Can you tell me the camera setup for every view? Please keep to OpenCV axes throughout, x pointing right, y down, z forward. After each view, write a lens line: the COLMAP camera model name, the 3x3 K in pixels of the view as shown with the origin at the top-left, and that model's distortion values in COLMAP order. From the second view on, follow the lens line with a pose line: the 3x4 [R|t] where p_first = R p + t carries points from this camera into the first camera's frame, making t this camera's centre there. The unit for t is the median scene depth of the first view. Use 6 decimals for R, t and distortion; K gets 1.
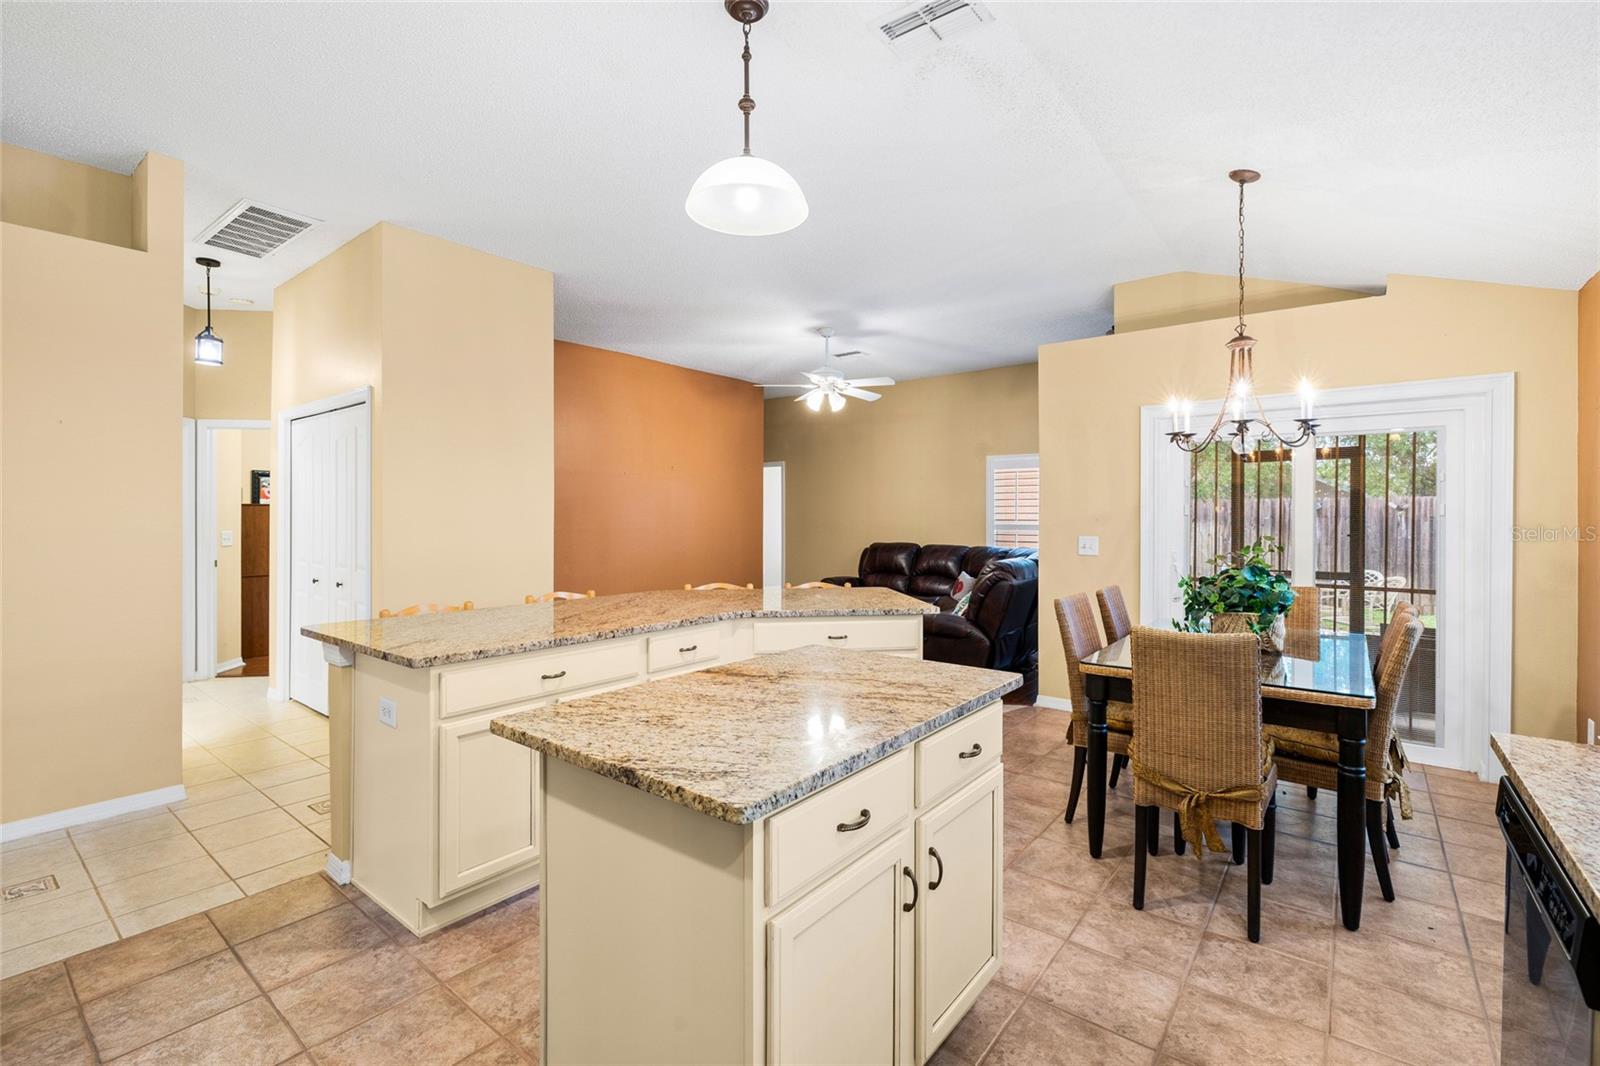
lens RADIAL K [[710.4, 0, 798.6], [0, 710.4, 522.7], [0, 0, 1]] dist [-0.006765, 0.000399]
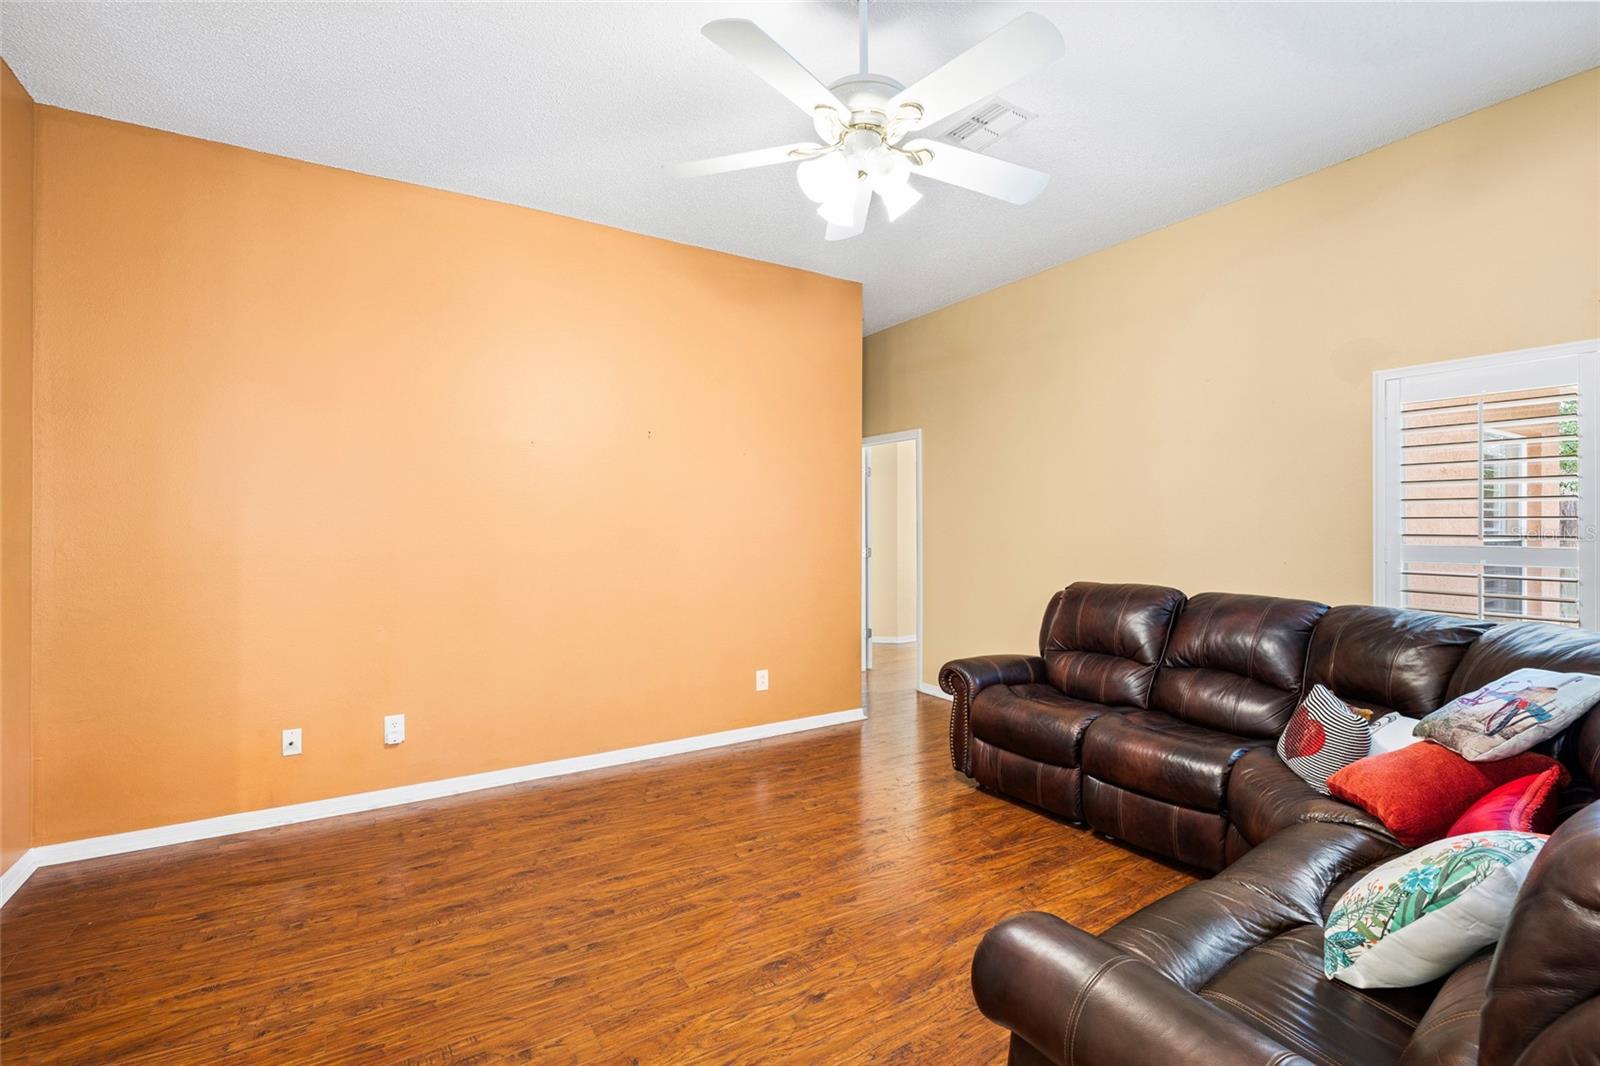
lens RADIAL K [[705.8, 0, 800.8], [0, 705.8, 527.9], [0, 0, 1]] dist [-0.005076, -0.000035]
pose [[0.942291, 0.000131, -0.334794, 0.149234], [-0.001568, 0.999991, -0.004021, -0.008837], [0.334791, 0.004314, 0.942283, 0.817498]]
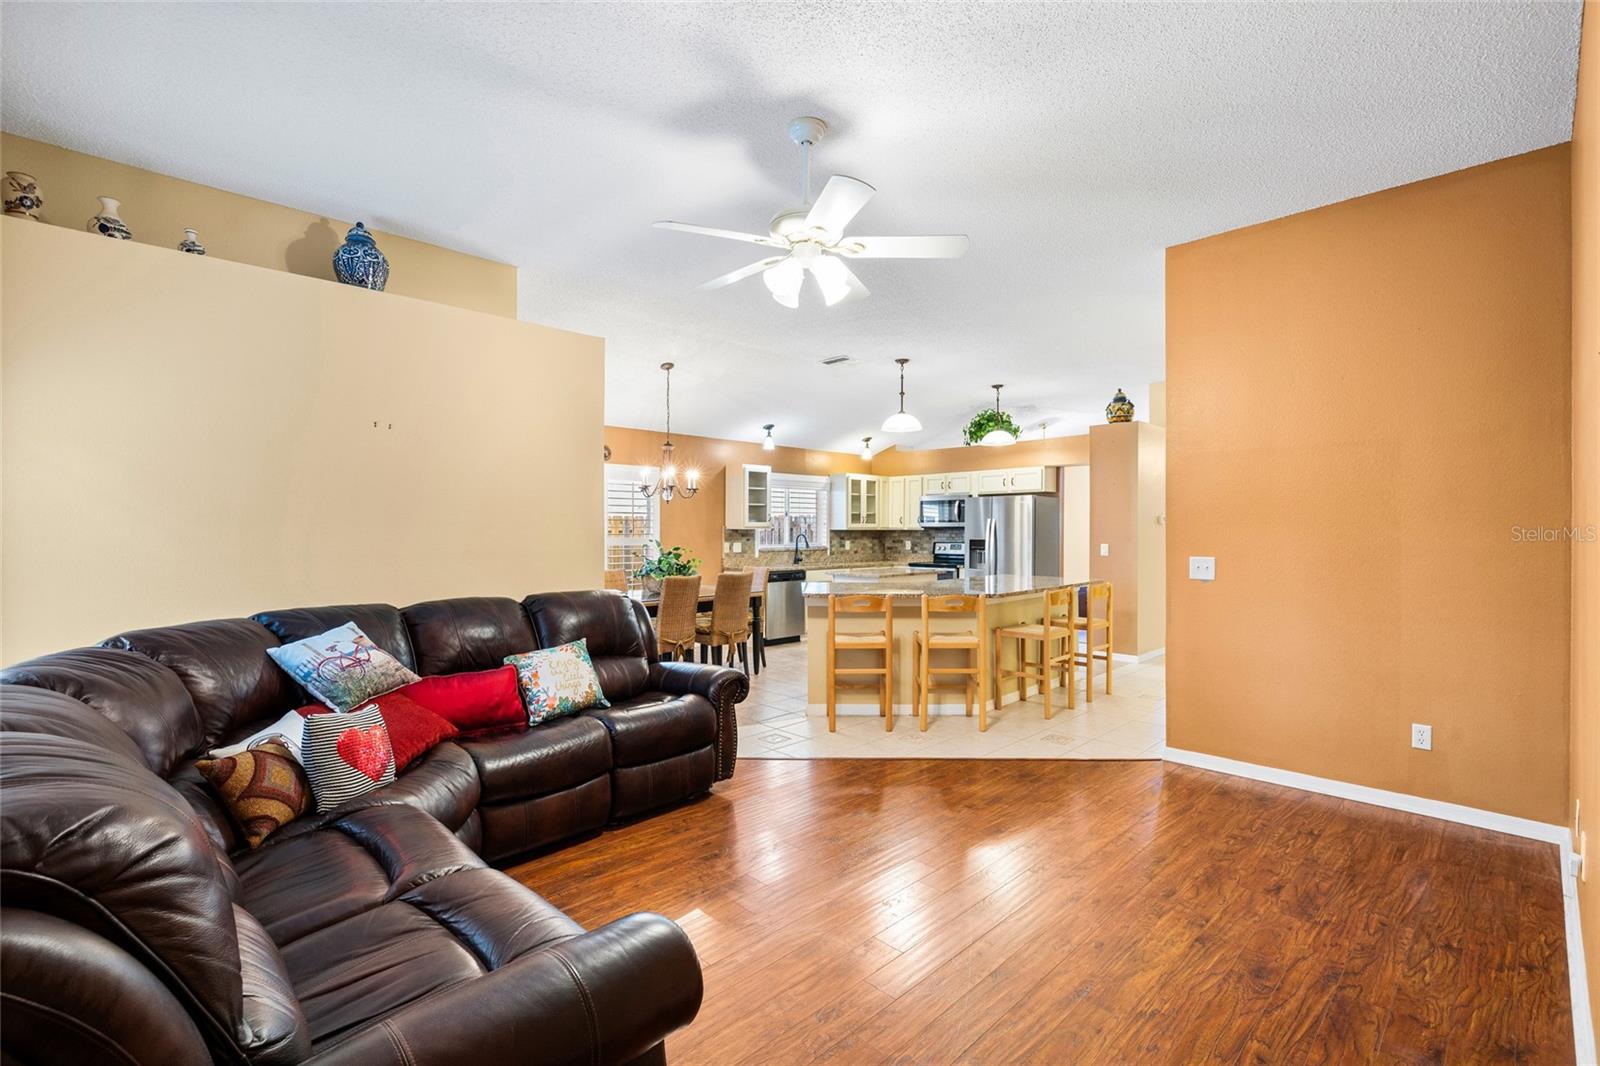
lens RADIAL K [[705.8, 0, 800.8], [0, 705.8, 527.9], [0, 0, 1]] dist [-0.005076, -0.000035]
pose [[-0.990914, -0.001673, 0.134487, -0.022416], [-0.000672, 0.999972, 0.007489, -0.018870], [-0.134496, 0.007331, -0.990887, 1.758009]]
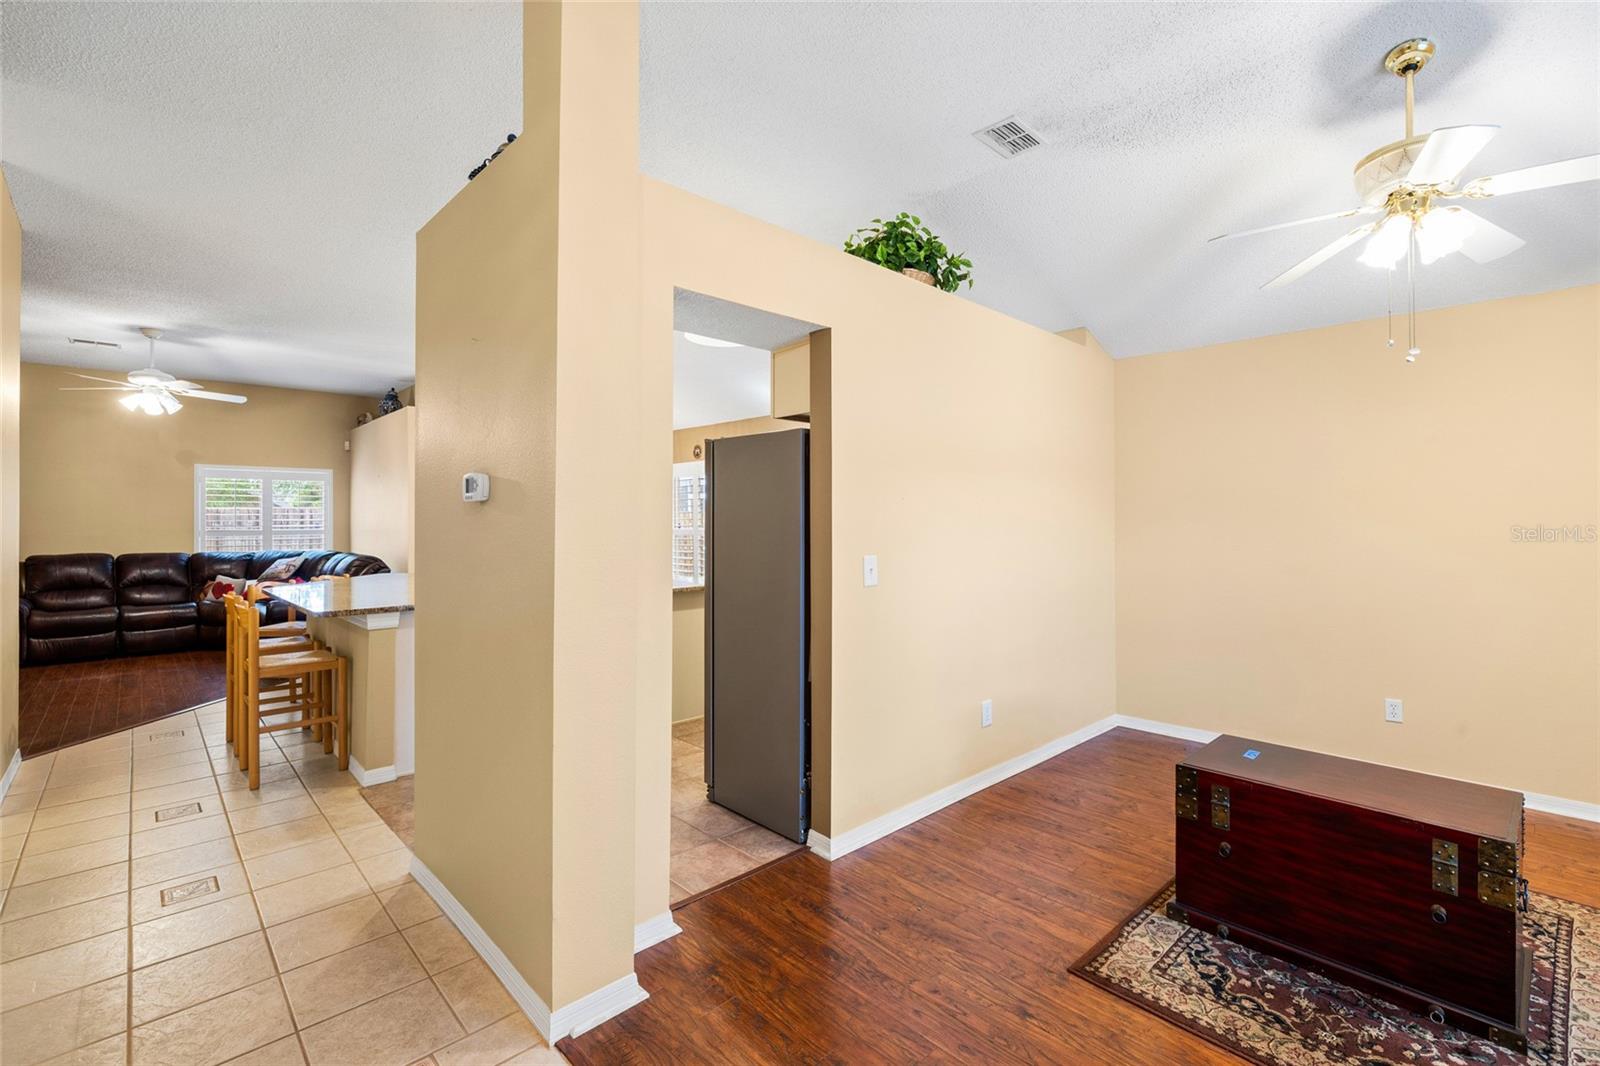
lens RADIAL K [[711.0, 0, 804.2], [0, 711.0, 517.7], [0, 0, 1]] dist [-0.001681, -0.000387]
pose [[0.145252, 0.002529, 0.989391, -0.955090], [0.011949, 0.999919, -0.004310, -0.002828], [-0.989323, 0.012449, 0.145210, -0.026262]]
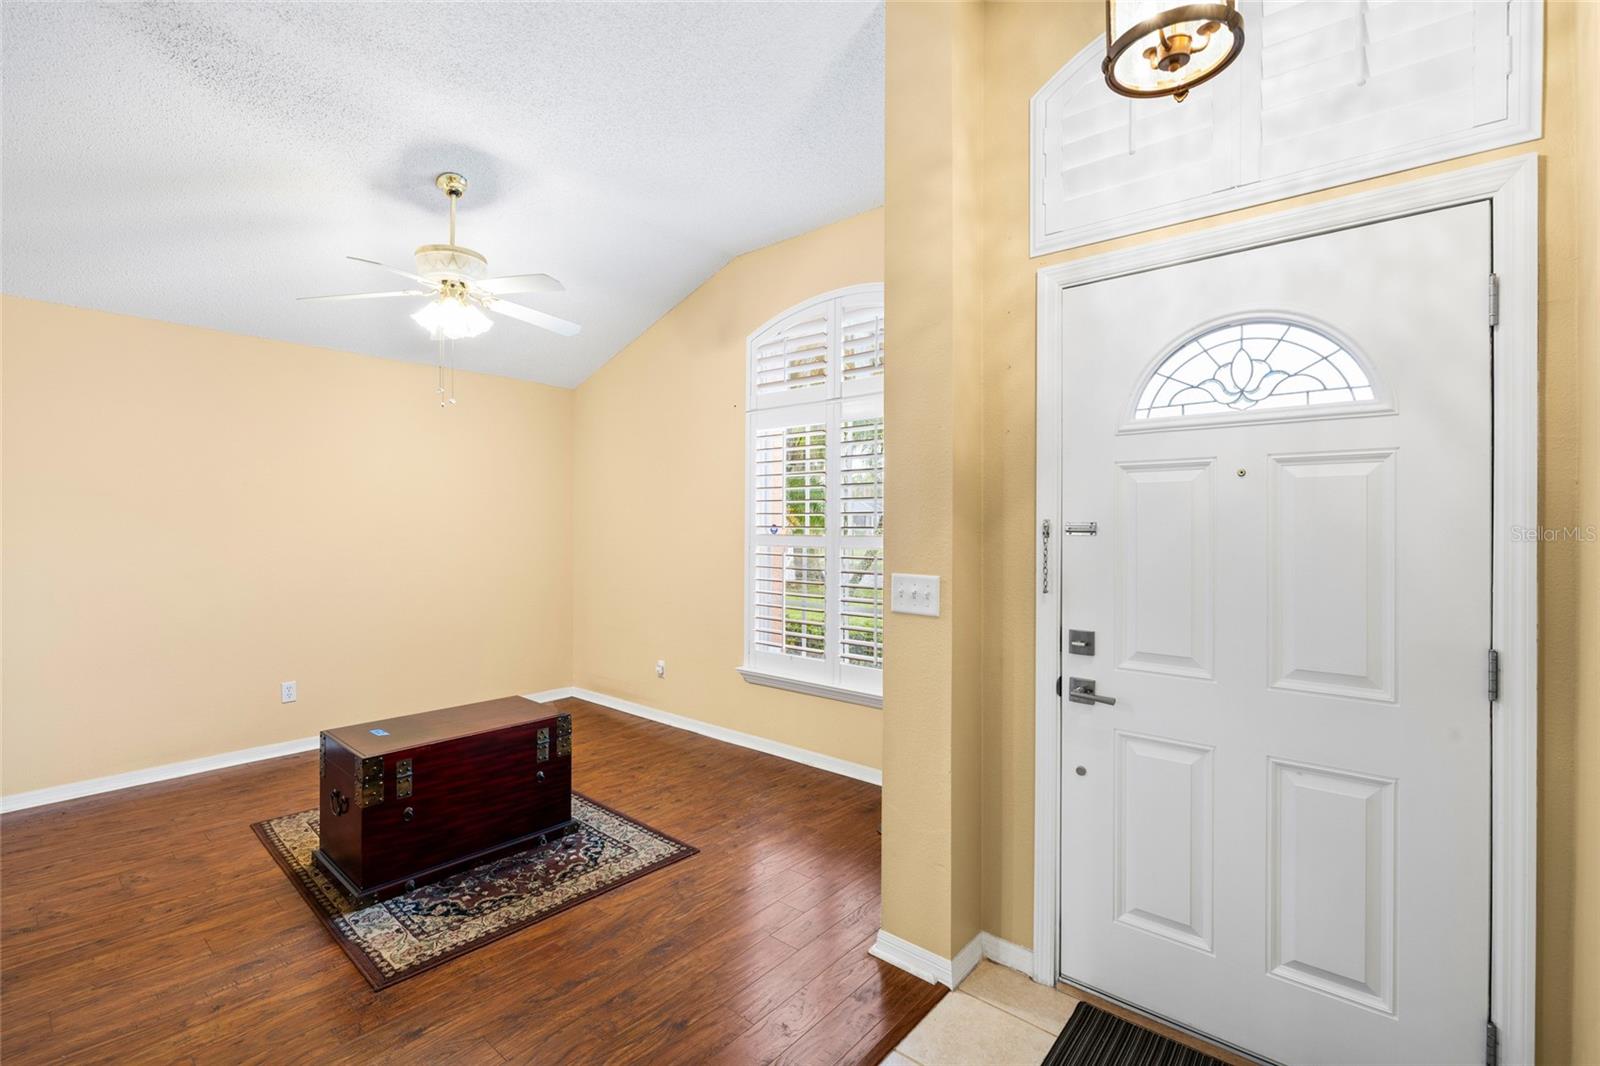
lens RADIAL K [[710.4, 0, 798.6], [0, 710.4, 522.7], [0, 0, 1]] dist [-0.006765, 0.000399]
pose [[-0.999018, -0.005324, 0.043977, -0.788648], [-0.005028, 0.999964, 0.006822, -0.005285], [-0.044012, 0.006594, -0.999009, 0.246121]]
